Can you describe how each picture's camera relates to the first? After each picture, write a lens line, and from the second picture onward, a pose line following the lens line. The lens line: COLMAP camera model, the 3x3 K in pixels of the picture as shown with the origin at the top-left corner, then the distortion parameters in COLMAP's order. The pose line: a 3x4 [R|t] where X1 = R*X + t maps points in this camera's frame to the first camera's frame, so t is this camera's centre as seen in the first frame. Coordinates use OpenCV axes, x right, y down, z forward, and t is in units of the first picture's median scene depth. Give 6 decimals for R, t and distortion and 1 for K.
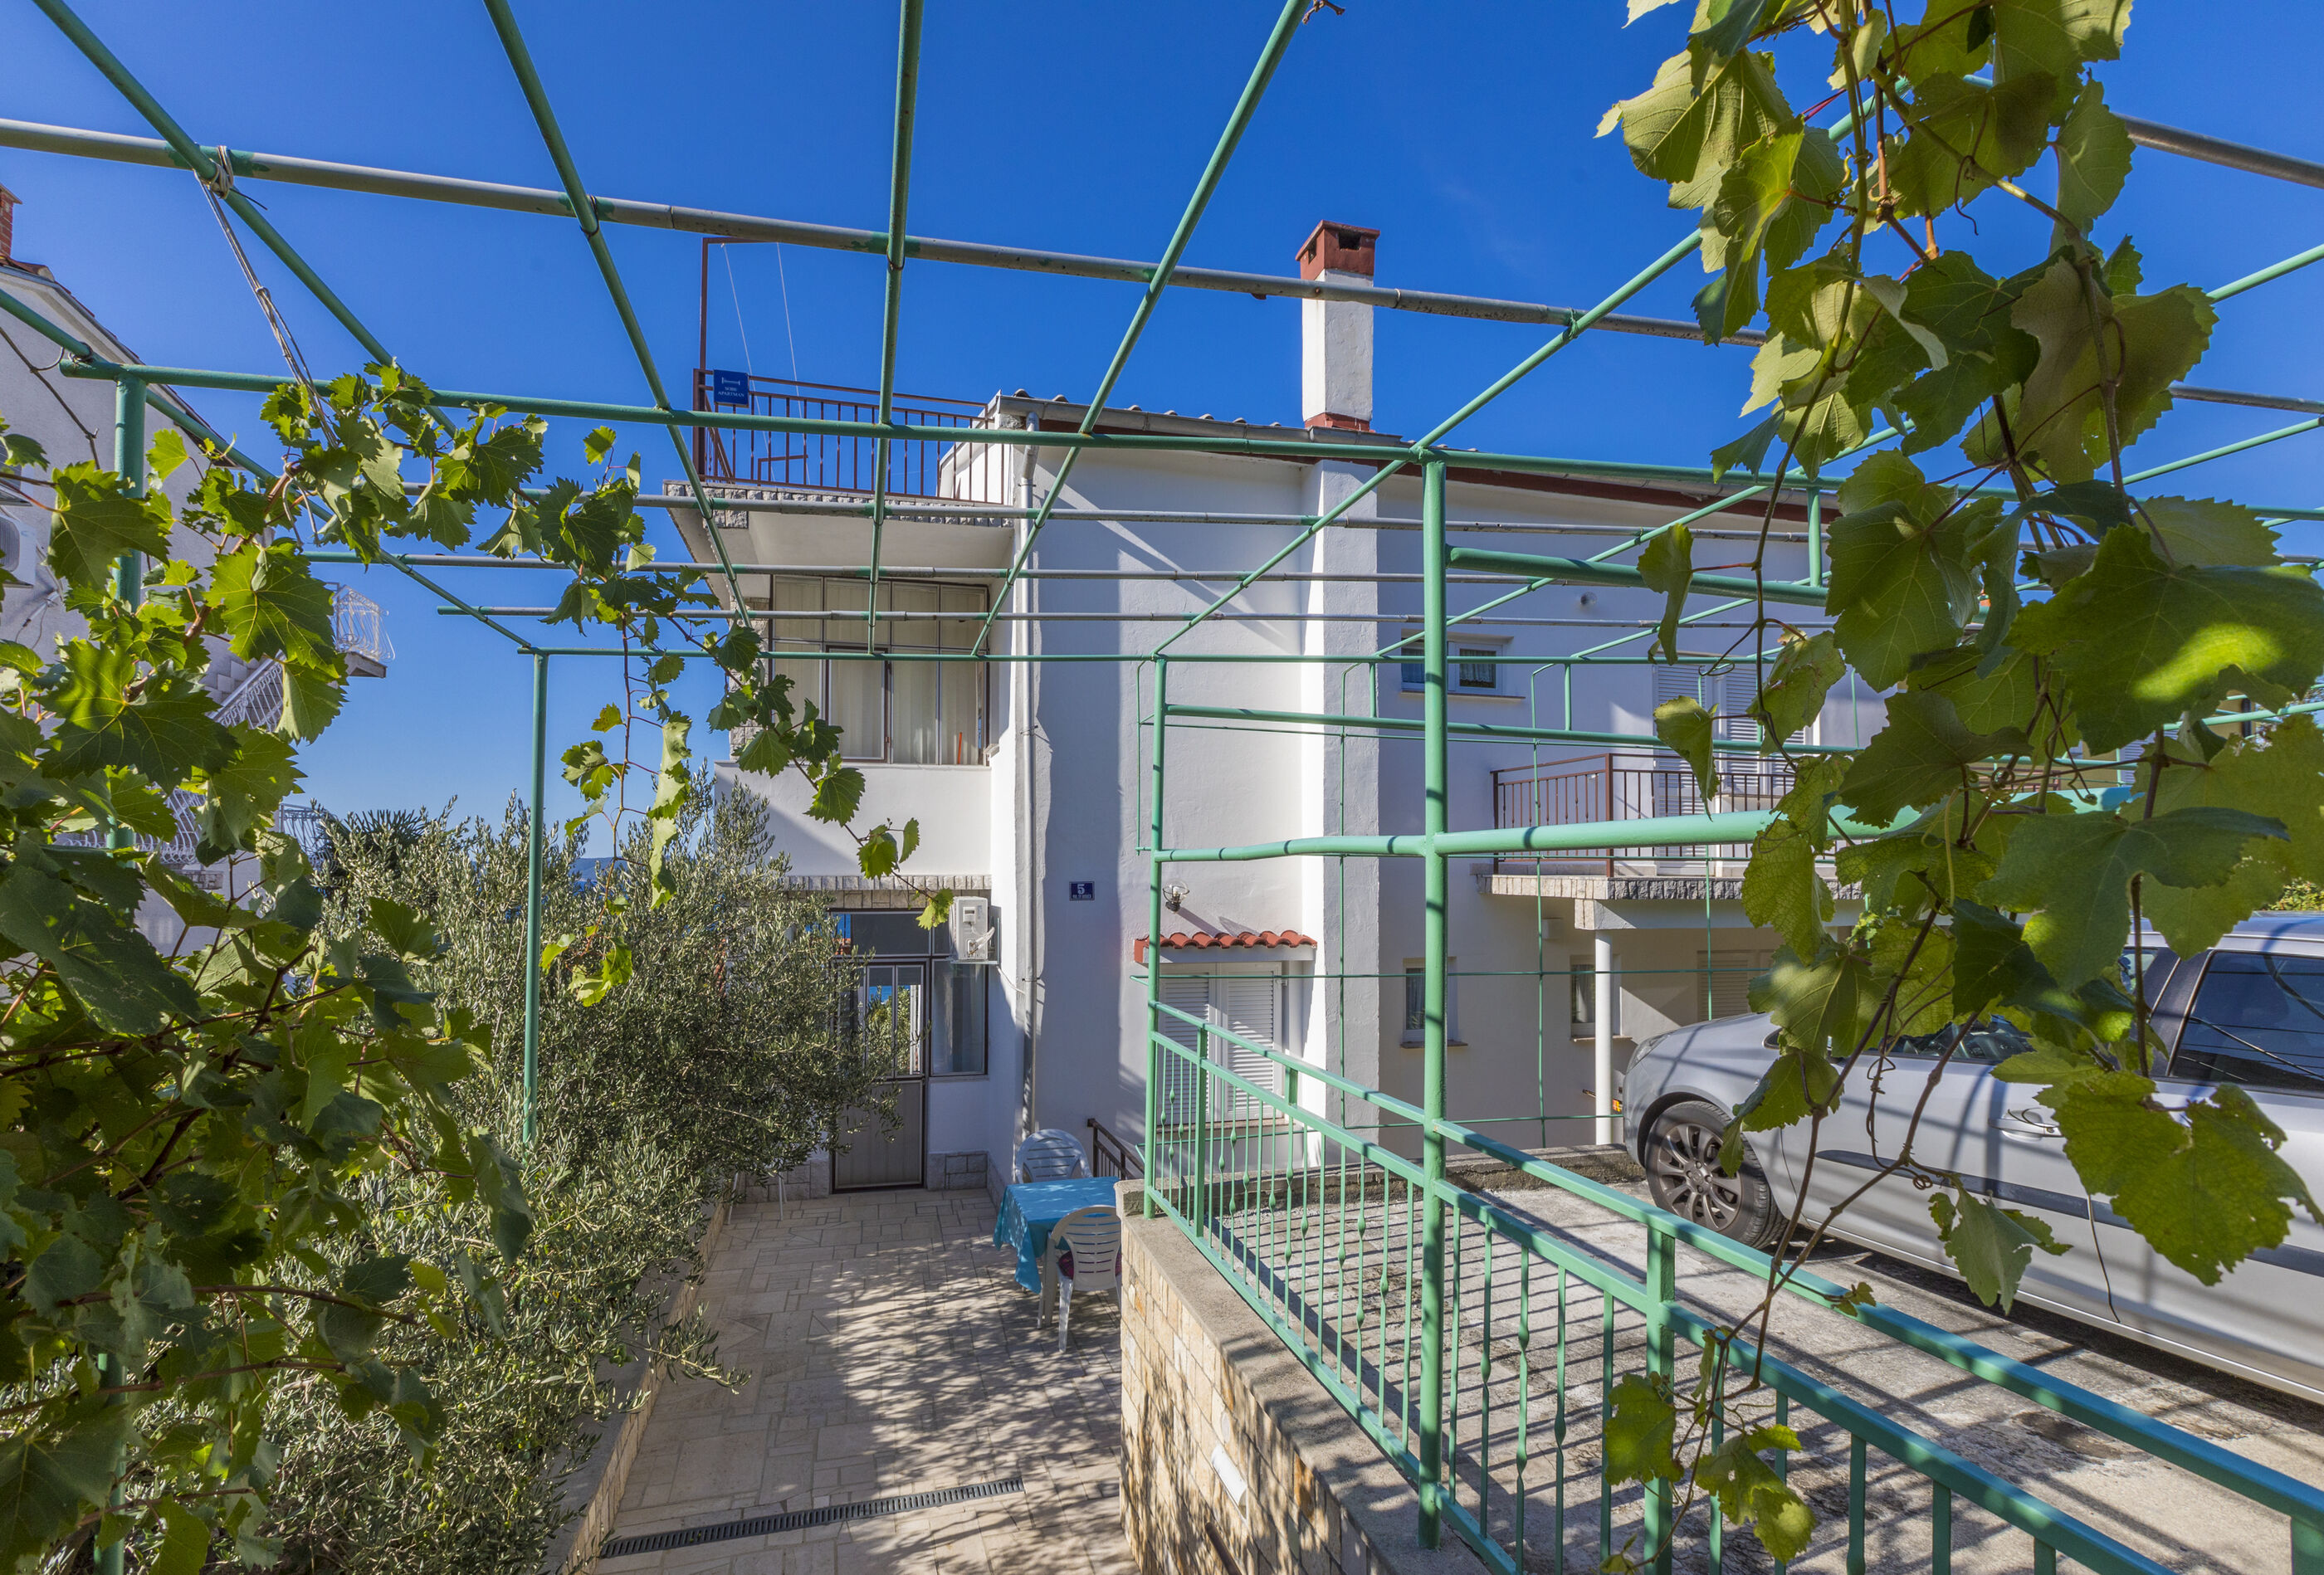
lens RADIAL K [[1061.1, 0, 1147.2], [0, 1061.1, 839.6], [0, 0, 1]] dist [-0.014579, 0.000196]
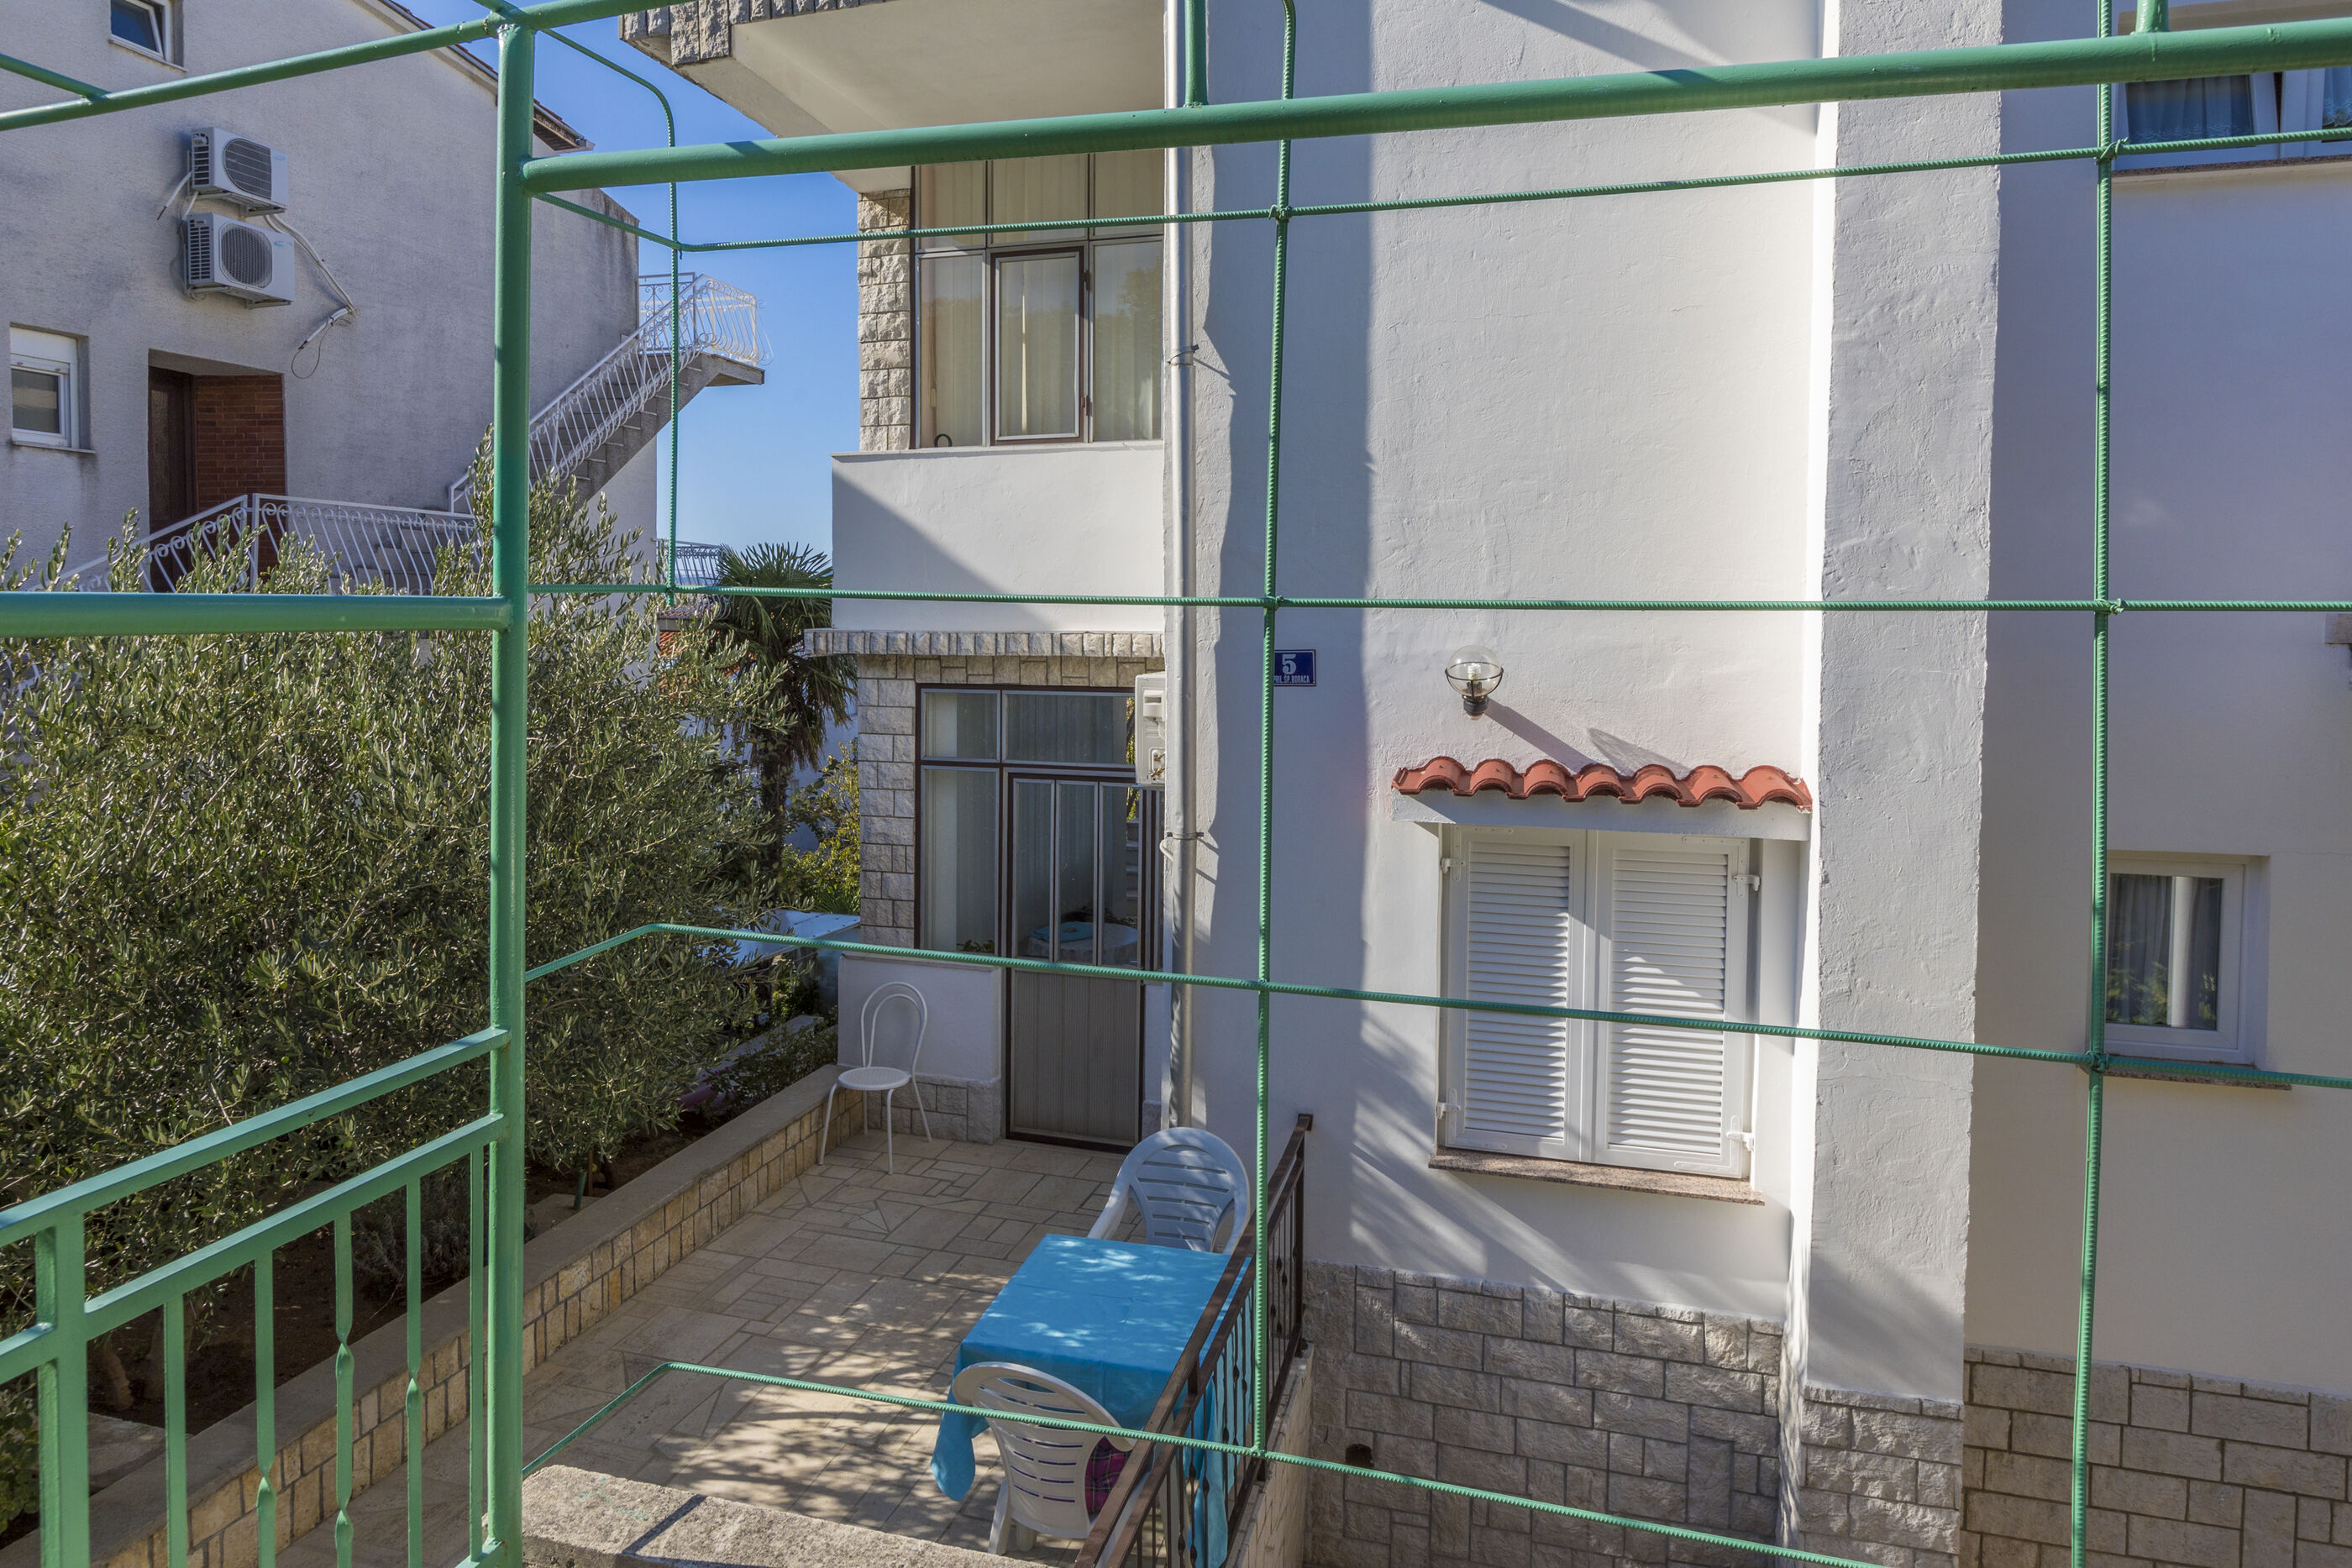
lens RADIAL K [[1405.1, 0, 1169.7], [0, 1405.1, 663.4], [0, 0, 1]] dist [-0.003348, 0.000167]
pose [[0.853387, 0.021088, -0.520851, 0.242868], [0.011643, 0.998161, 0.059489, 0.005883], [0.521147, -0.056832, 0.851572, 0.407966]]
